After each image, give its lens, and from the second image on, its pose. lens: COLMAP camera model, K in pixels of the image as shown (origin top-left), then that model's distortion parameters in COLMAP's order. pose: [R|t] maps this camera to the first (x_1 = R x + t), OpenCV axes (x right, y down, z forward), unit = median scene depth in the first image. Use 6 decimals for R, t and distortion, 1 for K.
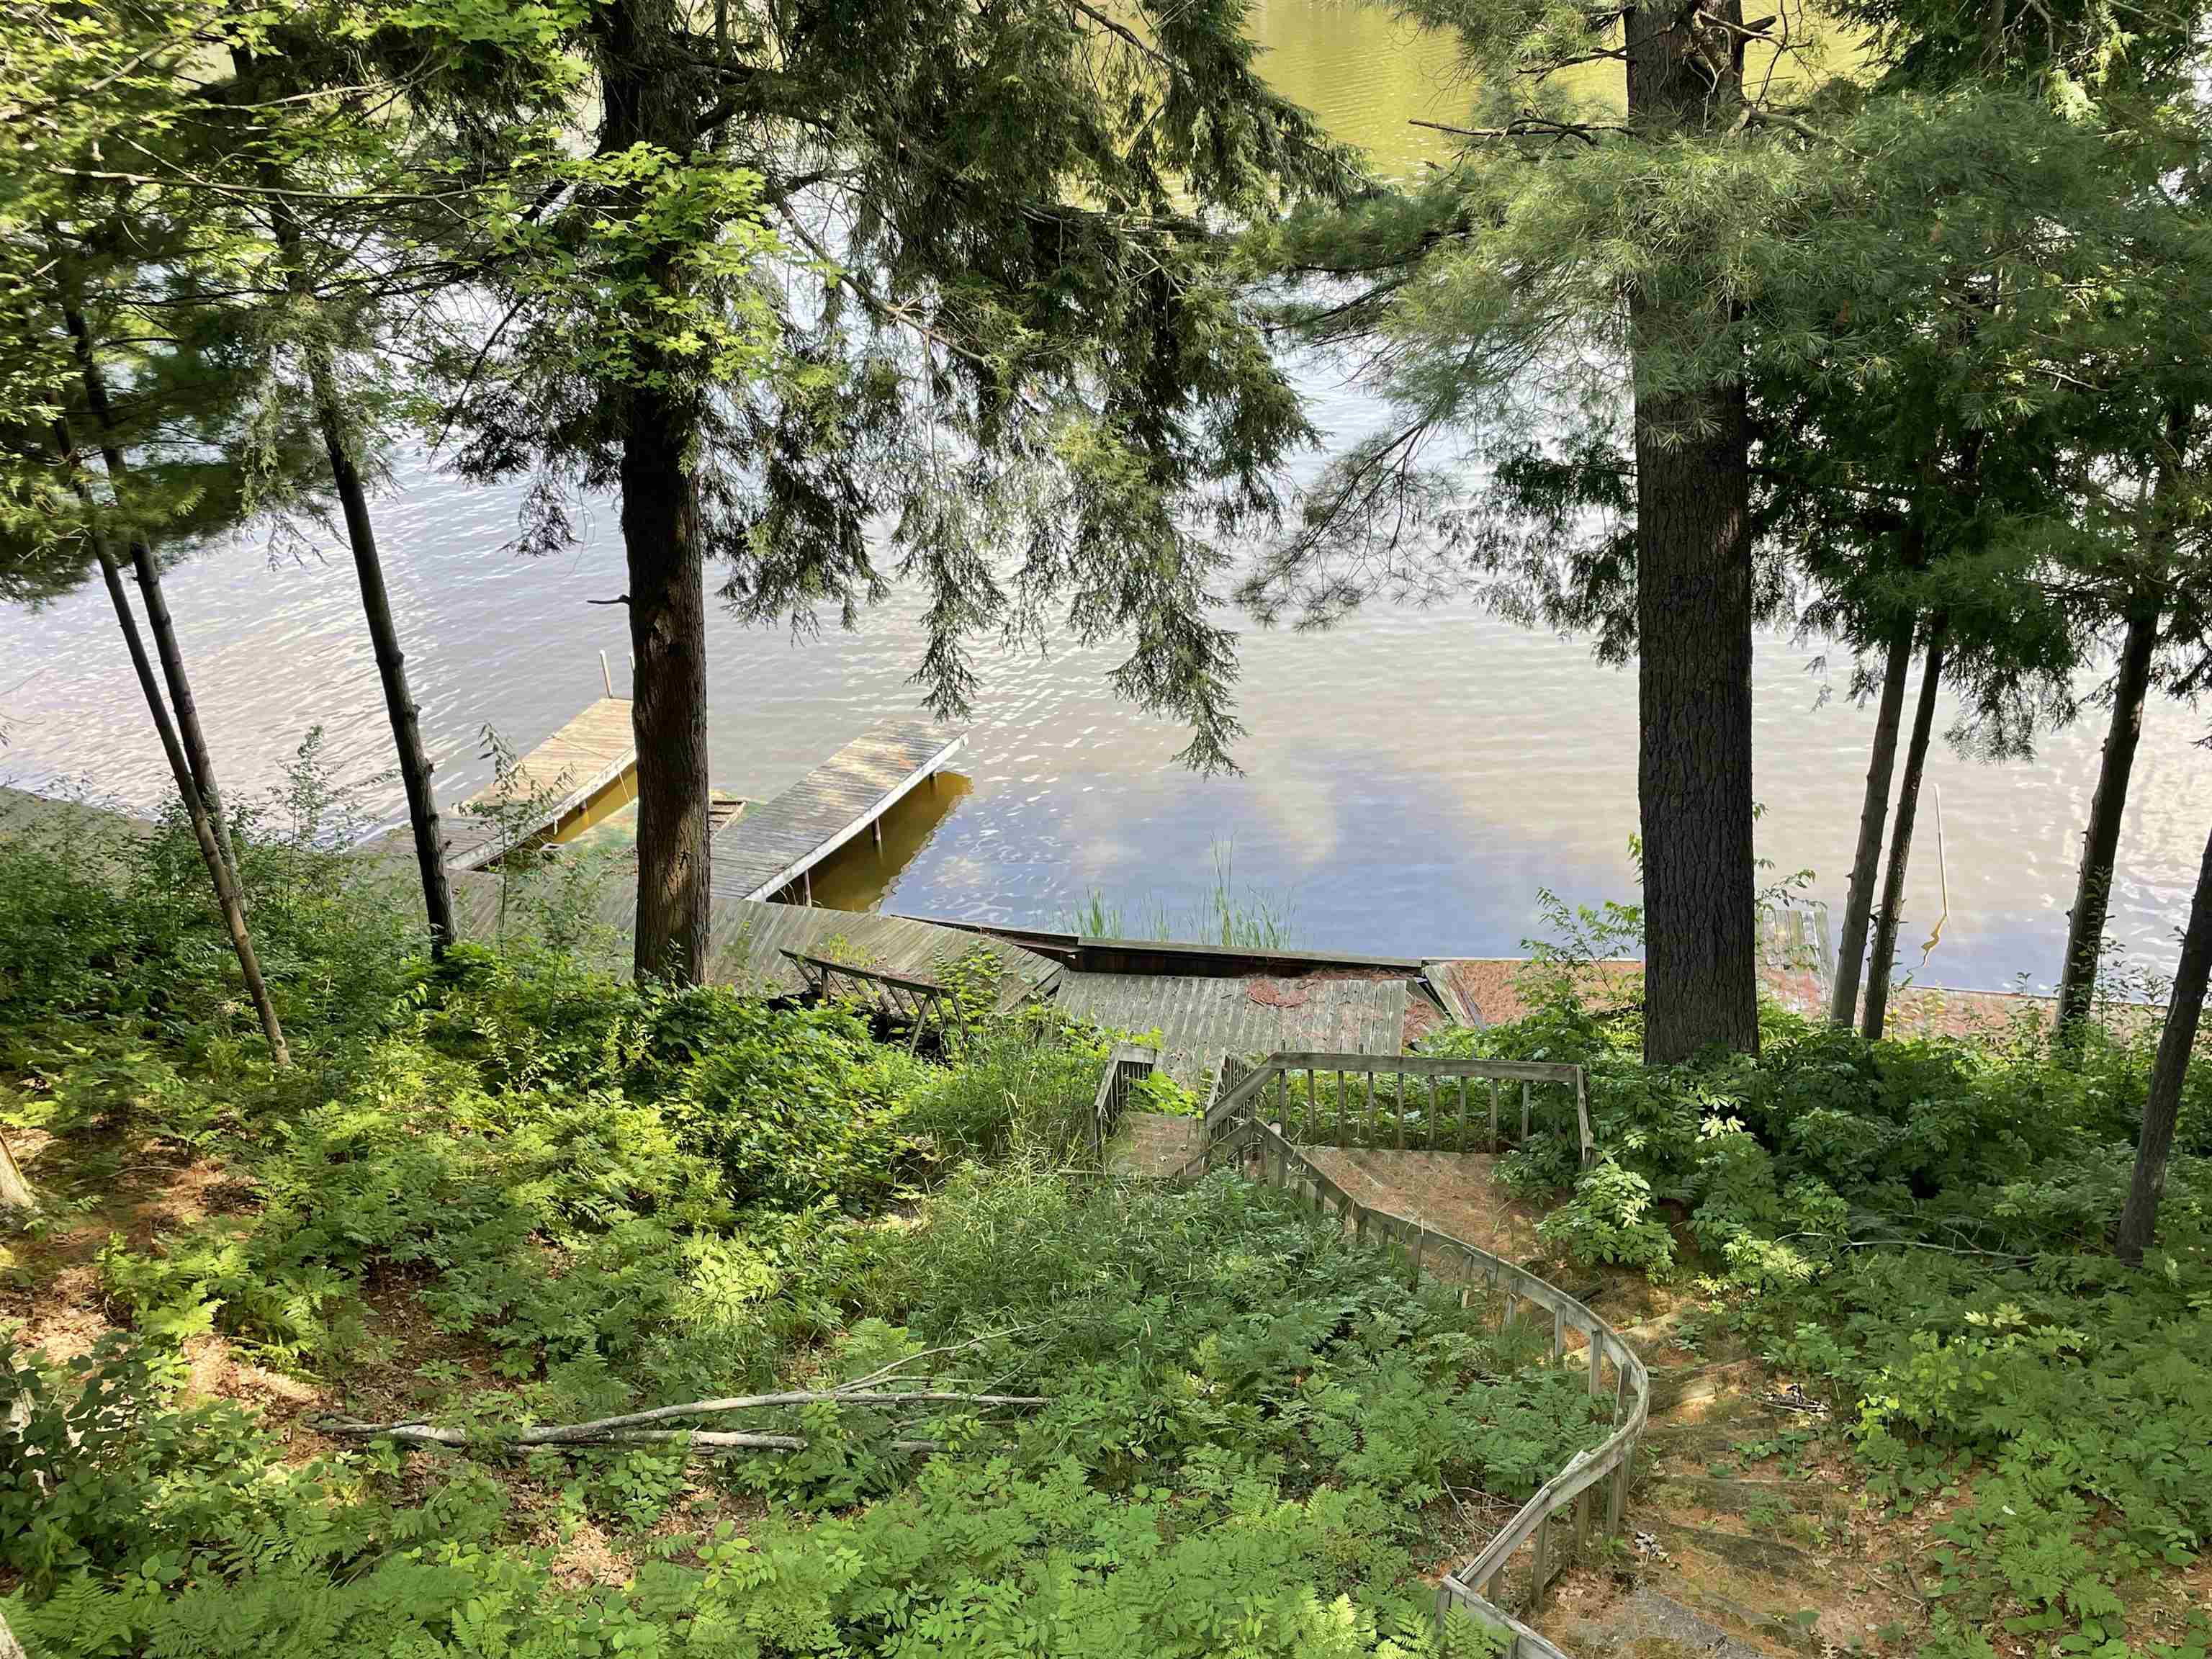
lens RADIAL K [[1864.0, 0, 1108.5], [0, 1864.0, 825.1], [0, 0, 1]] dist [0.070338, -0.043234]
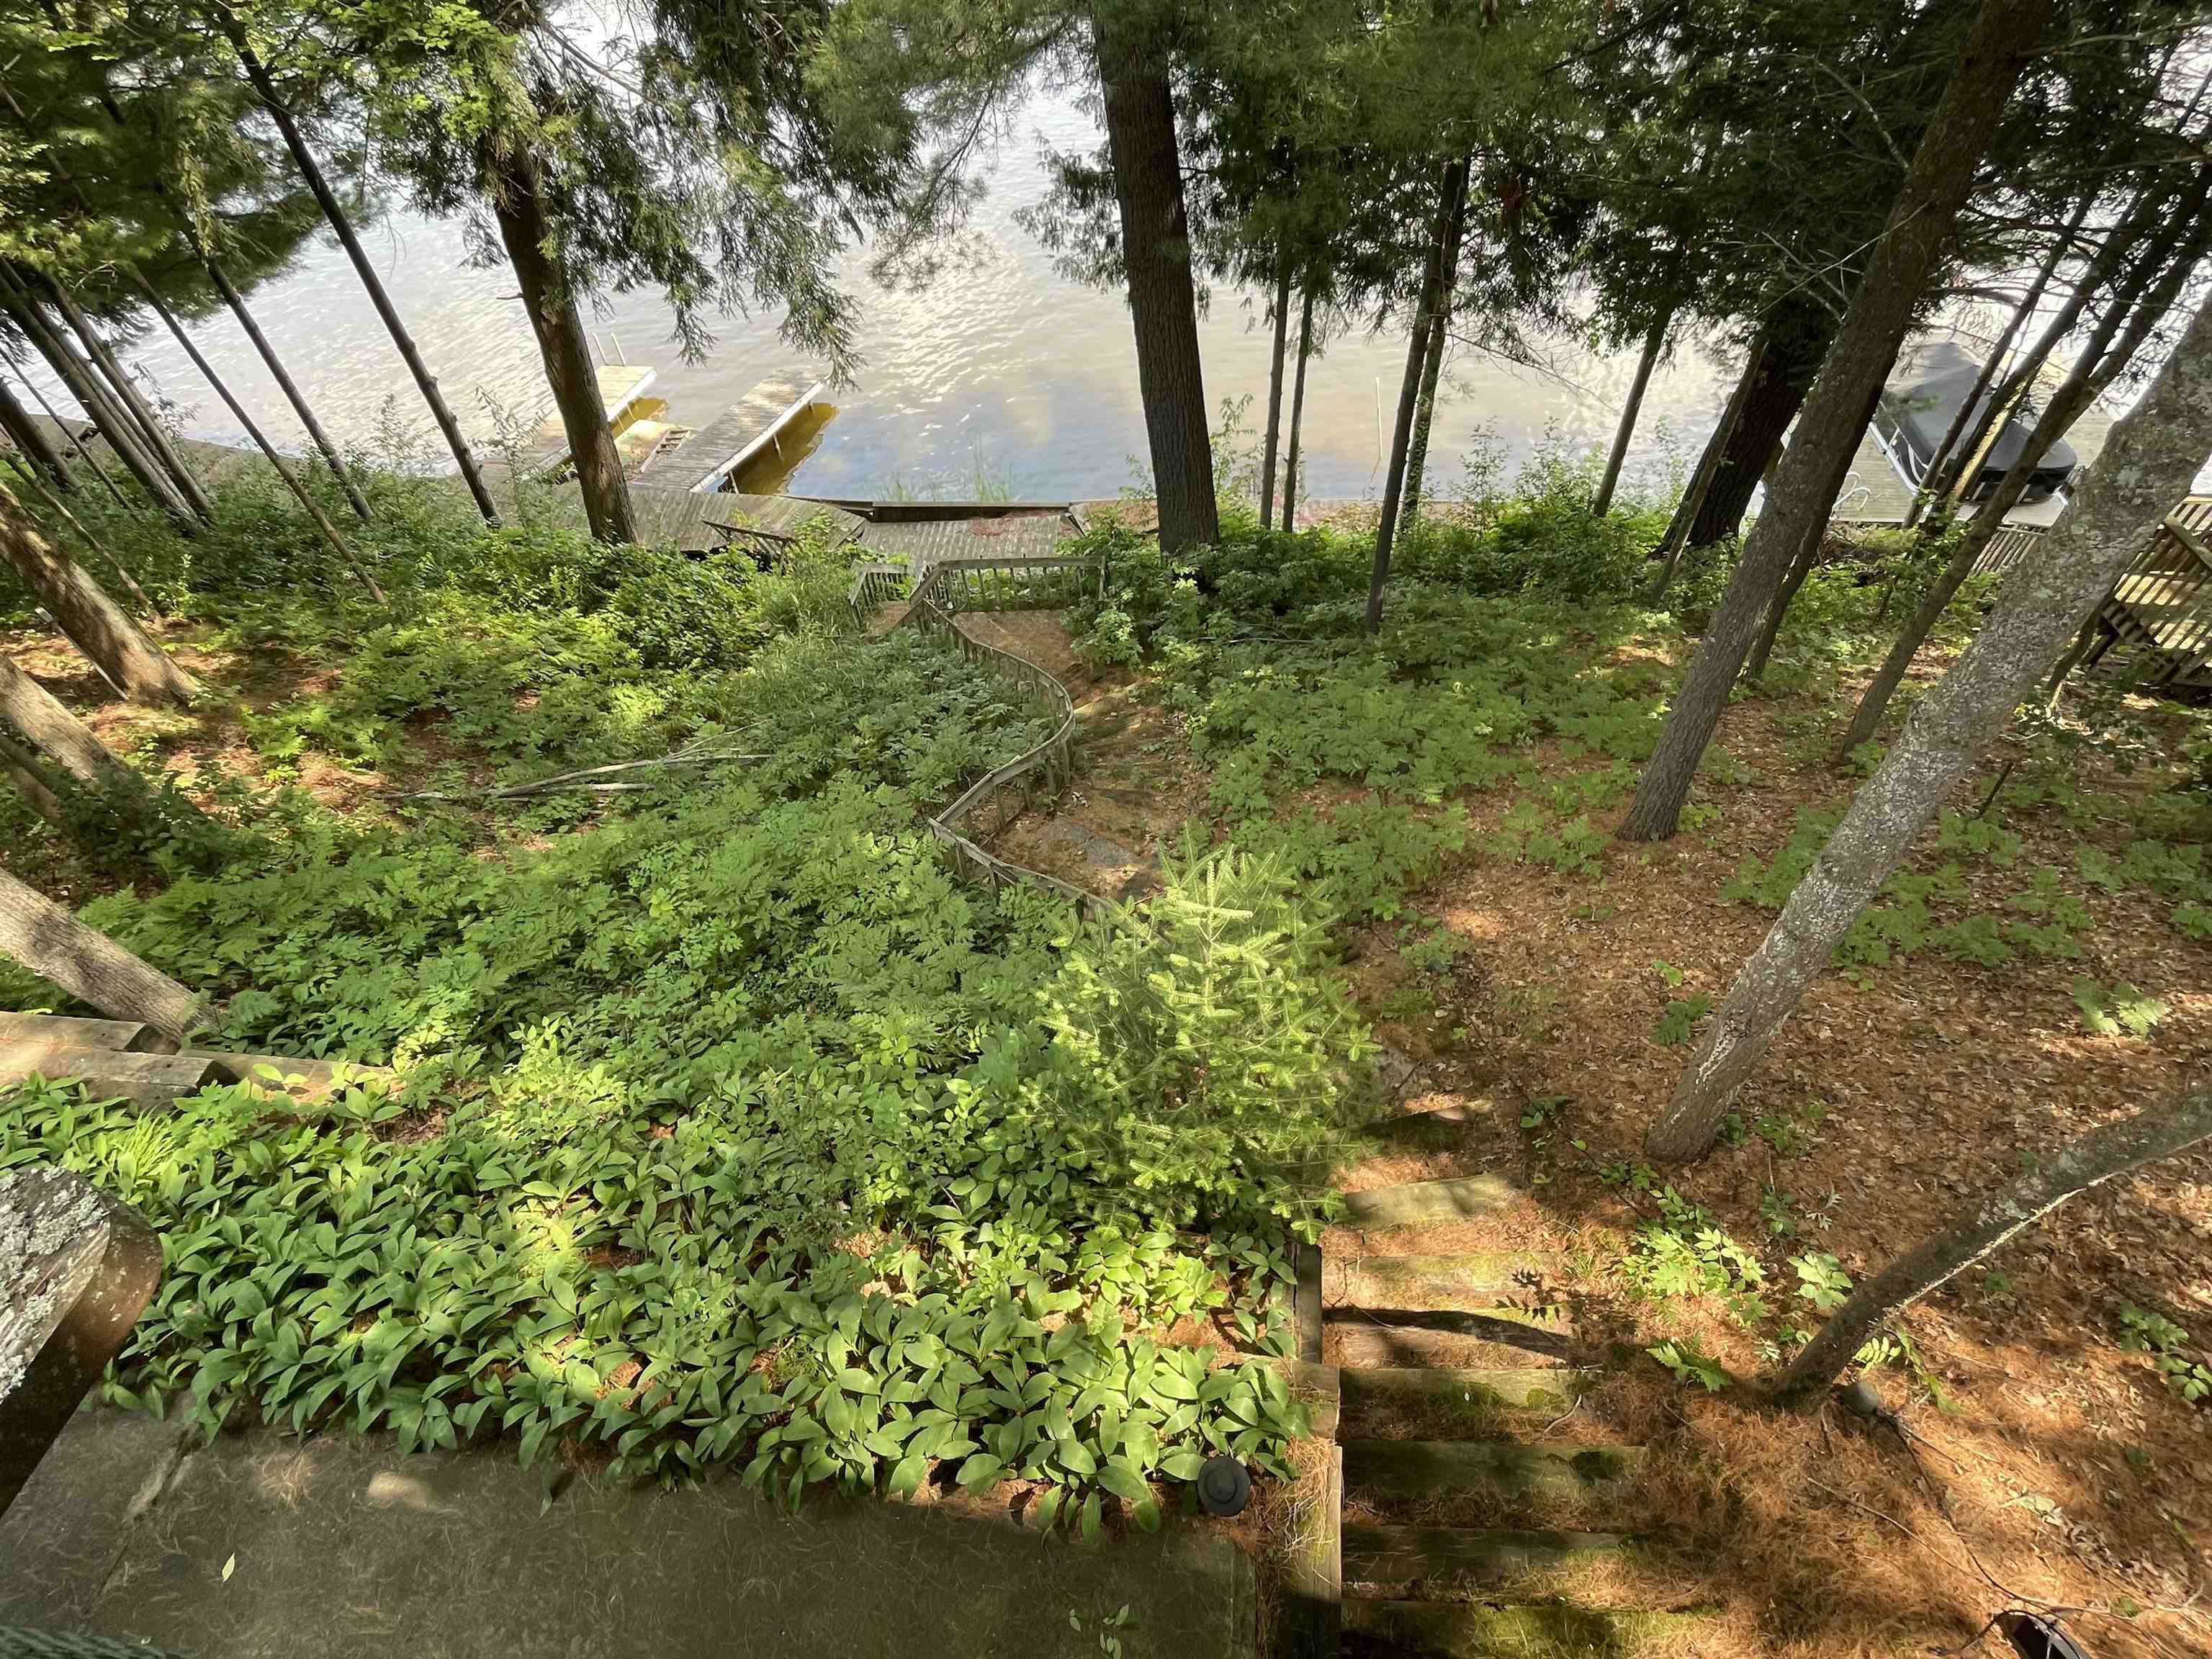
lens RADIAL K [[1023.0, 0, 1111.6], [0, 1023.0, 831.5], [0, 0, 1]] dist [0.001903, -0.000889]
pose [[0.994394, -0.085034, 0.062849, 0.178226], [0.056297, 0.928890, 0.366051, 0.014134], [-0.089507, -0.360460, 0.928470, -0.015005]]
